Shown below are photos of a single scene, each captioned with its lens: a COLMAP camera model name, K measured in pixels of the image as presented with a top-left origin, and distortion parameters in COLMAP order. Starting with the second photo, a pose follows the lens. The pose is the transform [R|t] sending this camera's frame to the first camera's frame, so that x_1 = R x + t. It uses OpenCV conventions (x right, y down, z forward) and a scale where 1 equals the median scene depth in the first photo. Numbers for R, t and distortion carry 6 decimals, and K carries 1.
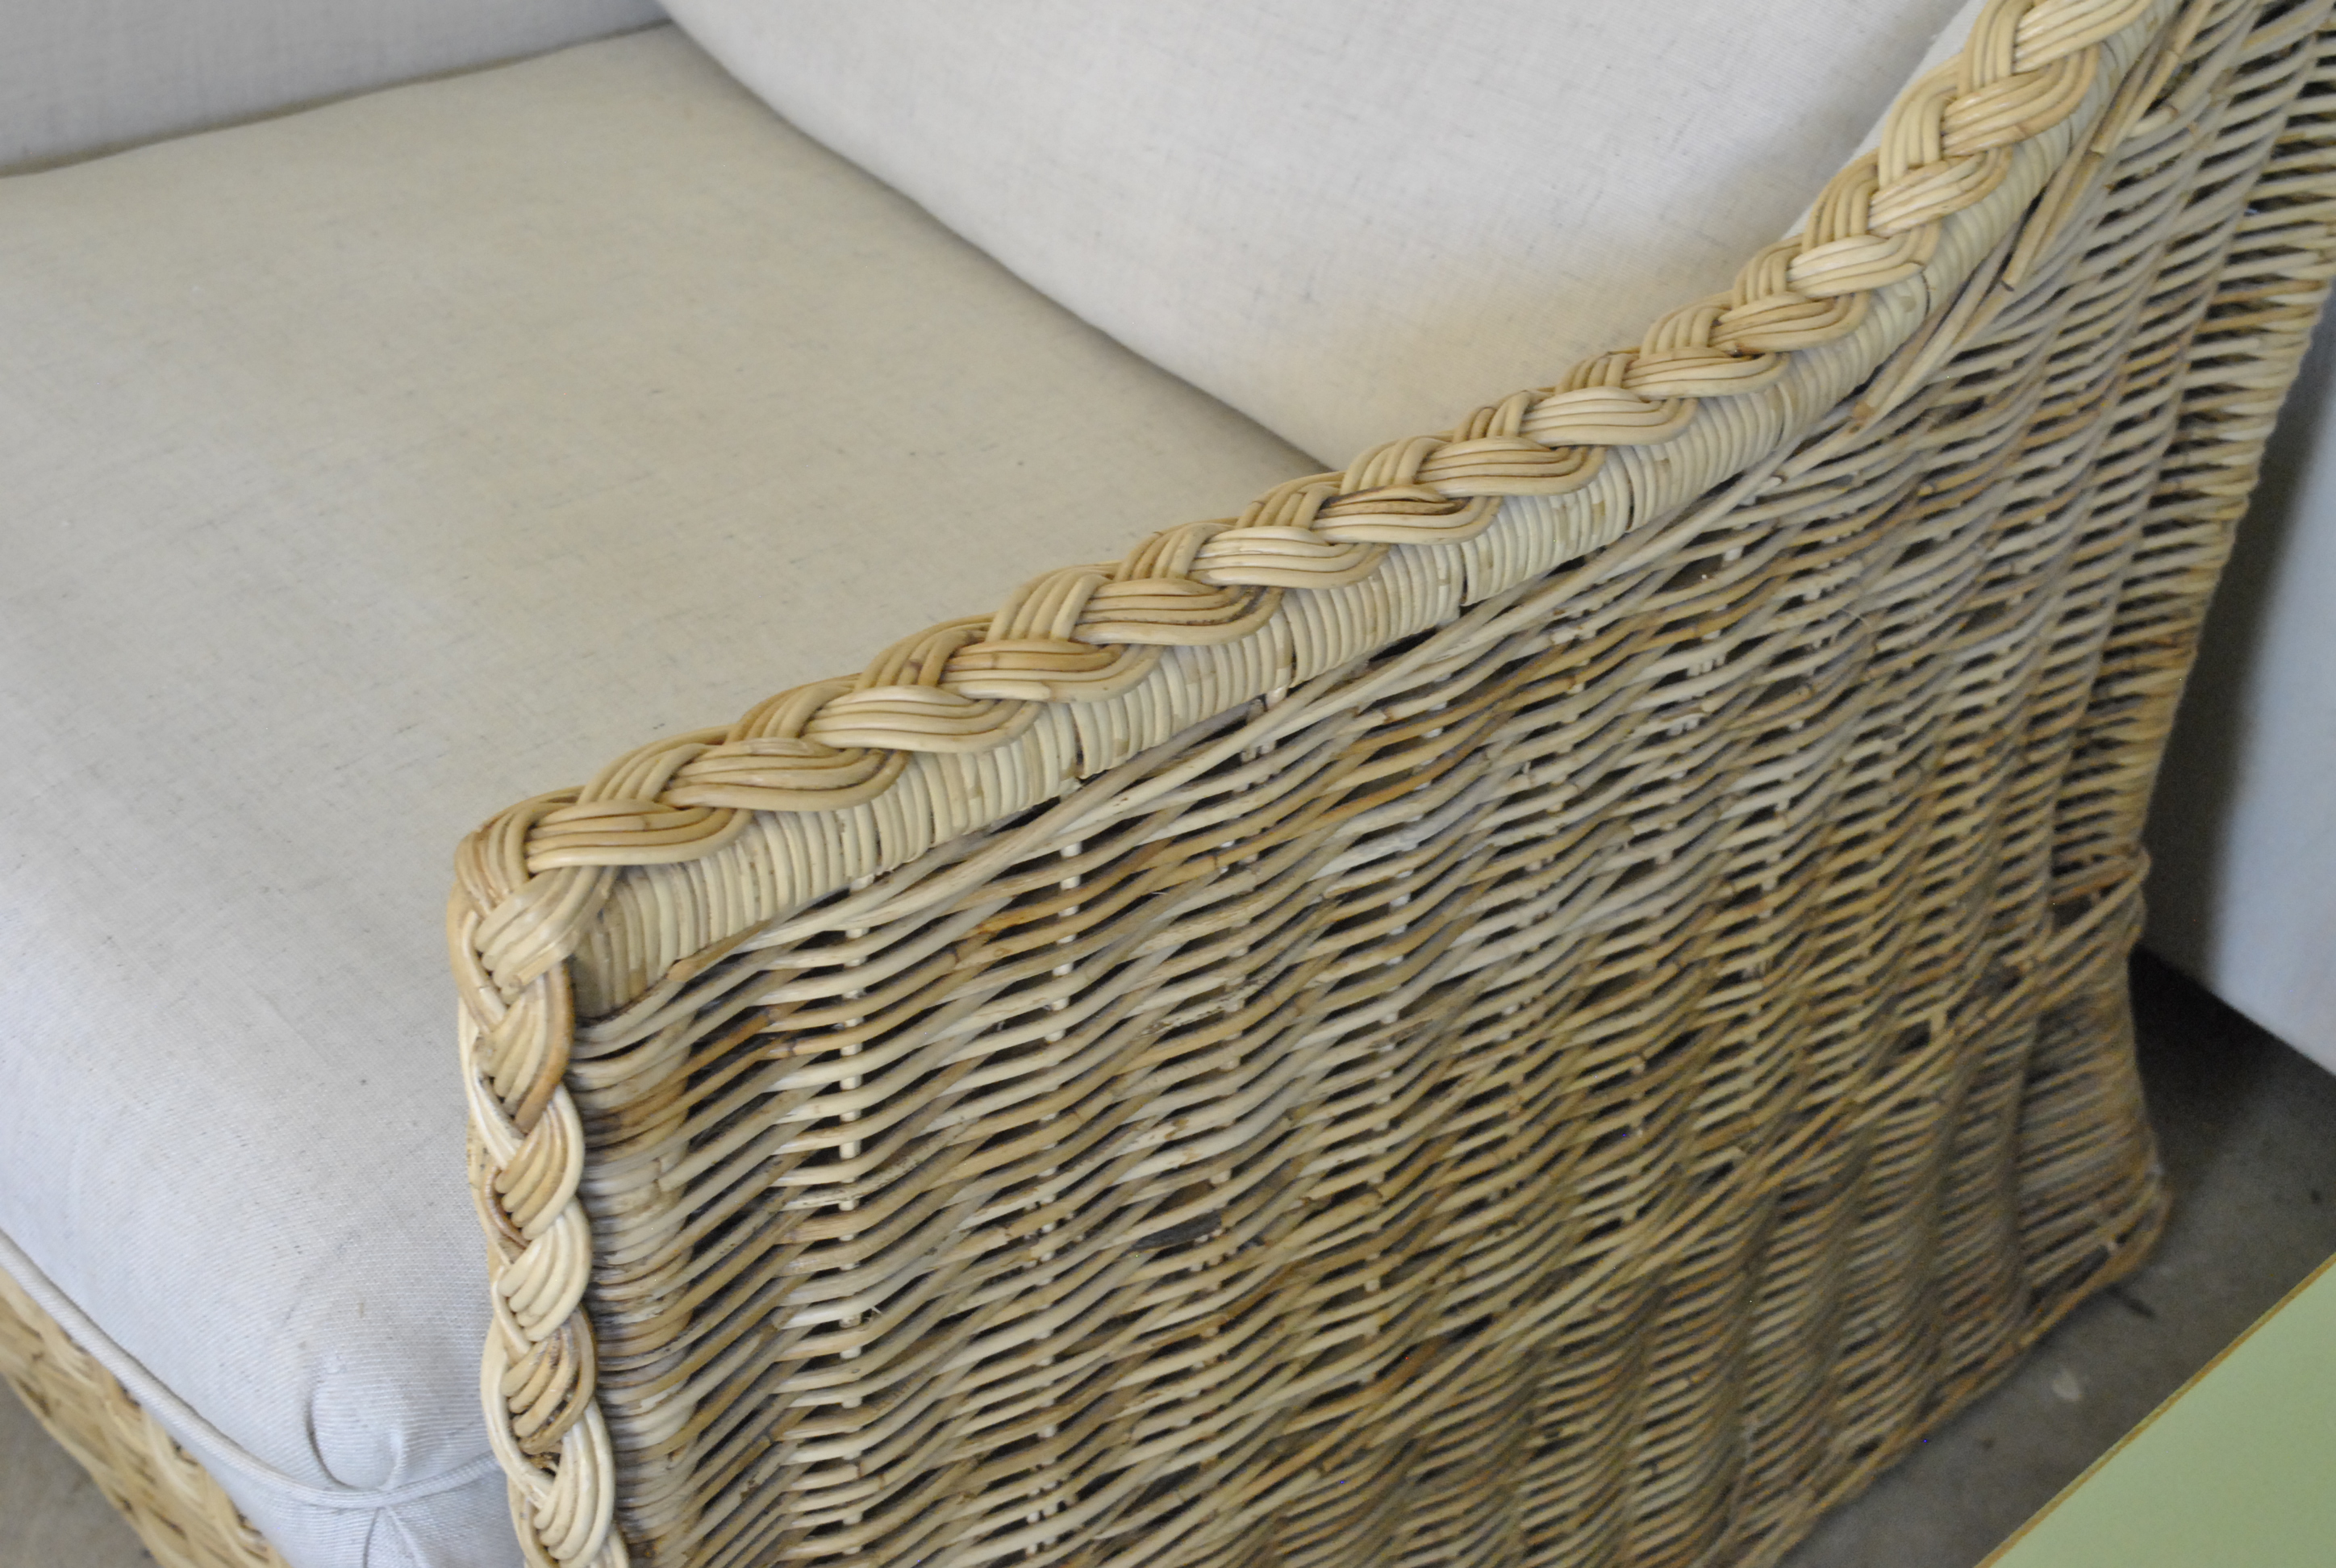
lens RADIAL K [[3558.1, 0, 1158.9], [0, 3558.1, 771.2], [0, 0, 1]] dist [-0.016491, 0.000000]
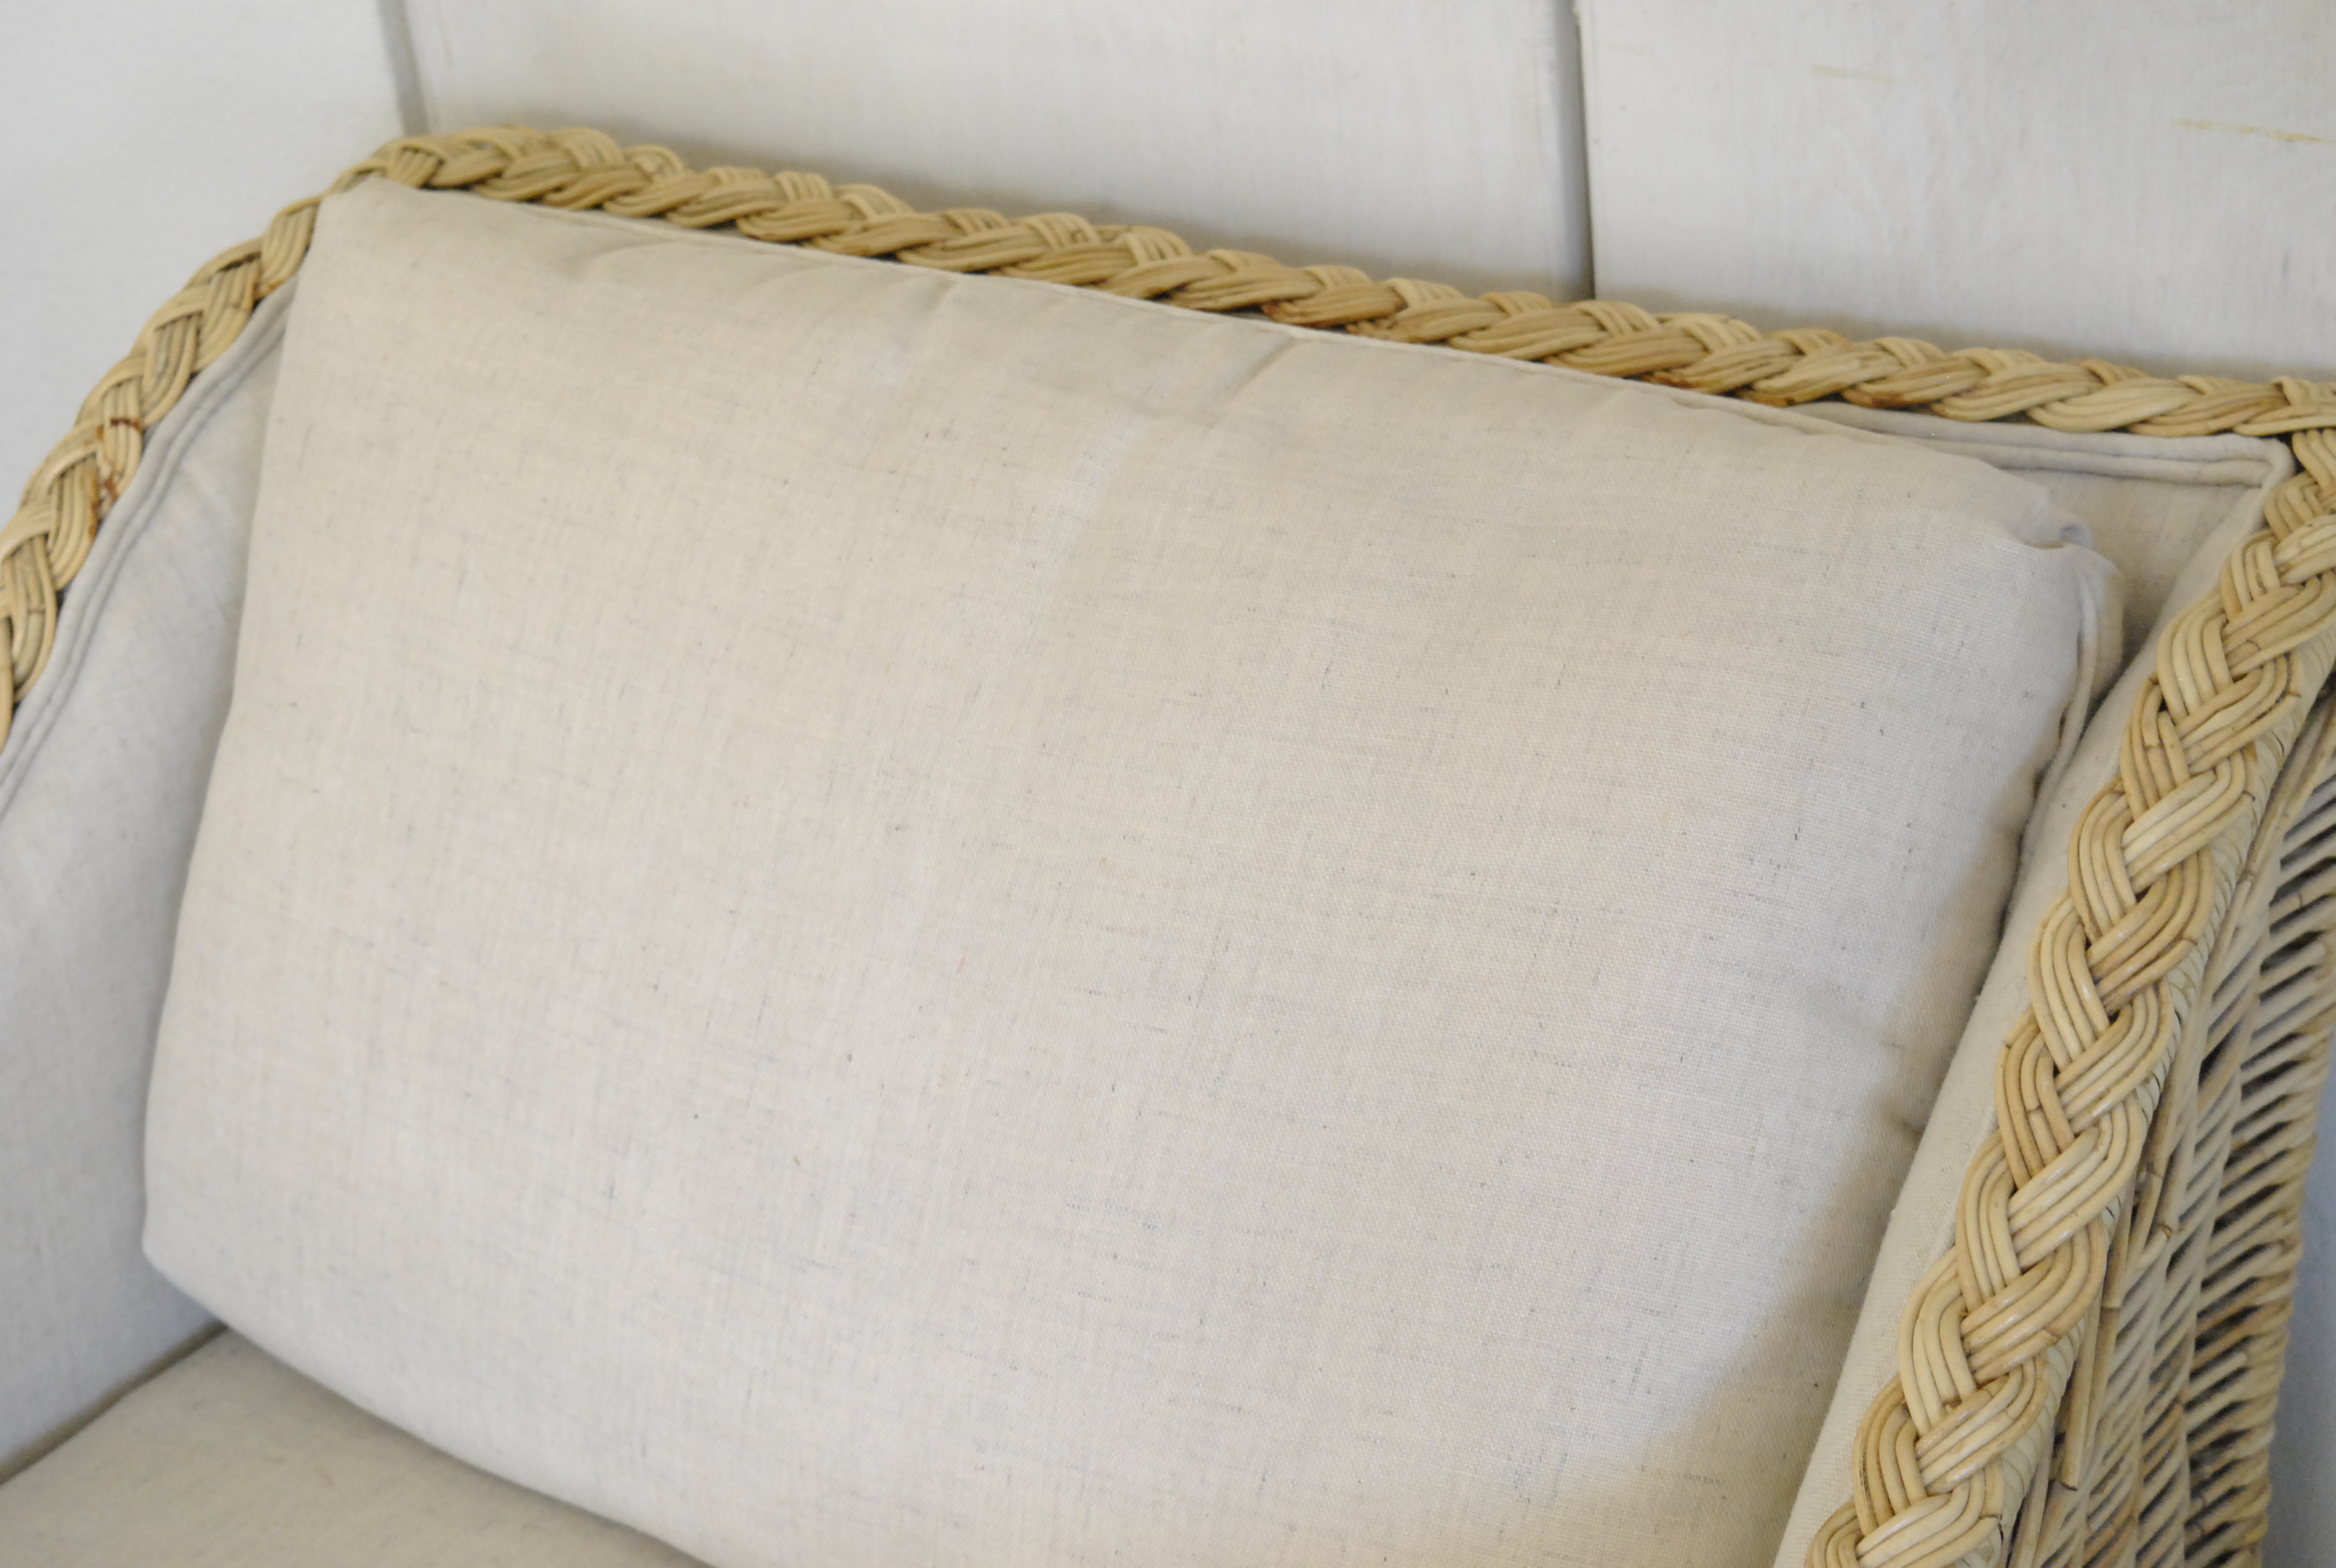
lens RADIAL K [[4505.3, 0, 1163.0], [0, 4505.3, 771.0], [0, 0, 1]] dist [0.043829, 0.000000]
pose [[0.953447, -0.237702, 0.185572, -0.143007], [0.262406, 0.957200, -0.122115, -0.225504], [-0.148602, 0.165126, 0.975013, -0.099131]]
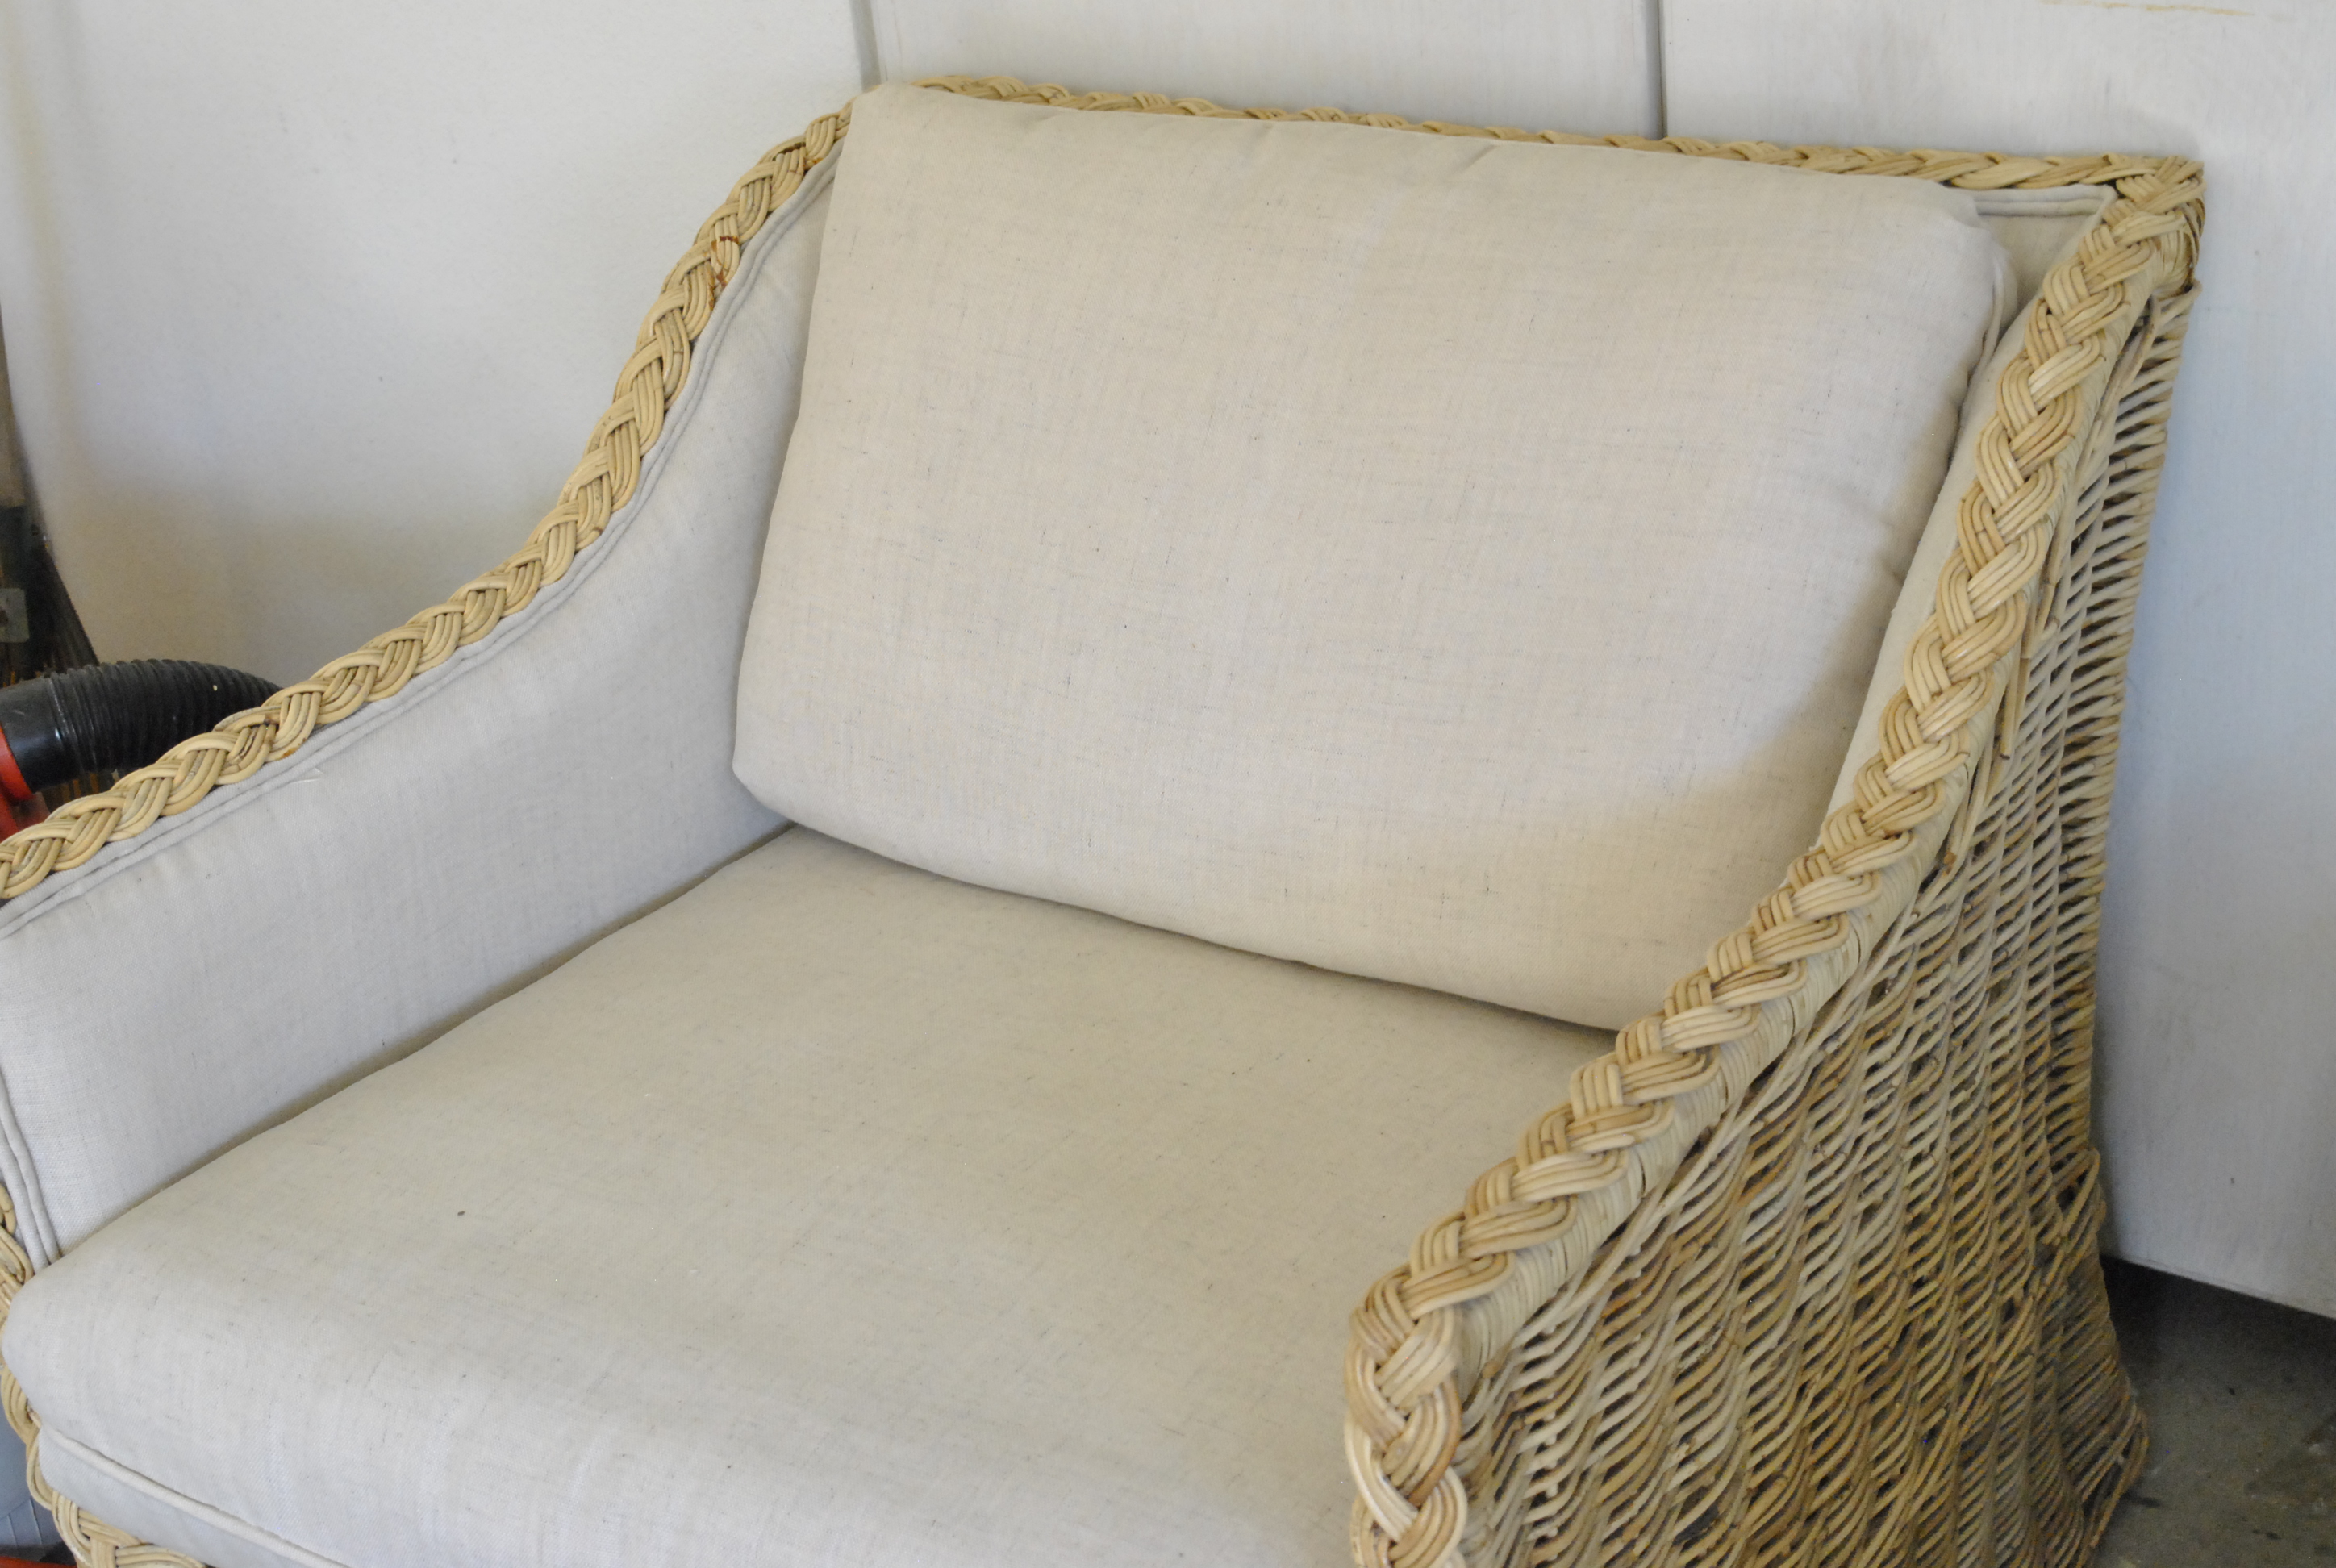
lens RADIAL K [[3558.1, 0, 1157.3], [0, 3558.1, 780.6], [0, 0, 1]] dist [-0.016491, 0.000000]
pose [[0.950426, -0.232148, 0.206875, -0.402017], [0.267514, 0.949597, -0.163409, 0.021172], [-0.158513, 0.210650, 0.964624, -0.371770]]
